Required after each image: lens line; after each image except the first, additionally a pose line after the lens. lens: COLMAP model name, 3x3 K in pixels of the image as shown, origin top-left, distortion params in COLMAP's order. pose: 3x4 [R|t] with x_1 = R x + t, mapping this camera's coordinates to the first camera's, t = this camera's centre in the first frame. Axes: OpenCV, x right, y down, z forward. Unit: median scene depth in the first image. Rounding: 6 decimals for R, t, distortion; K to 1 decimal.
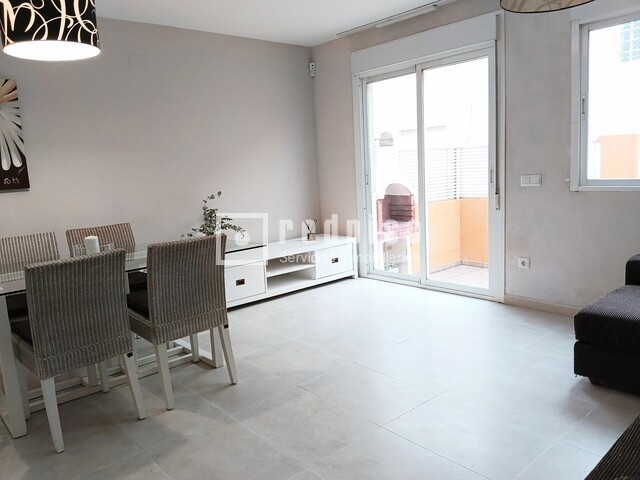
lens RADIAL K [[491.2, 0, 320.0], [0, 491.2, 240.0], [0, 0, 1]] dist [0.117528, -0.241647]
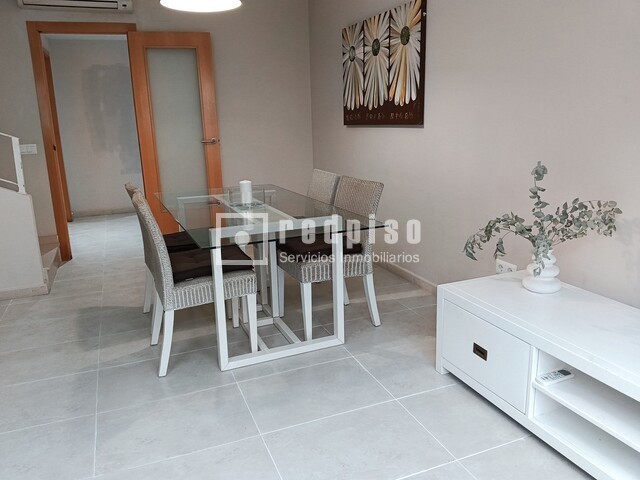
lens RADIAL K [[491.2, 0, 320.0], [0, 491.2, 240.0], [0, 0, 1]] dist [0.117528, -0.241647]
pose [[-0.318972, 0.291085, -0.901957, 0.359243], [-0.100200, 0.935978, 0.337500, -0.200180], [0.942453, 0.198029, -0.269384, 1.143103]]
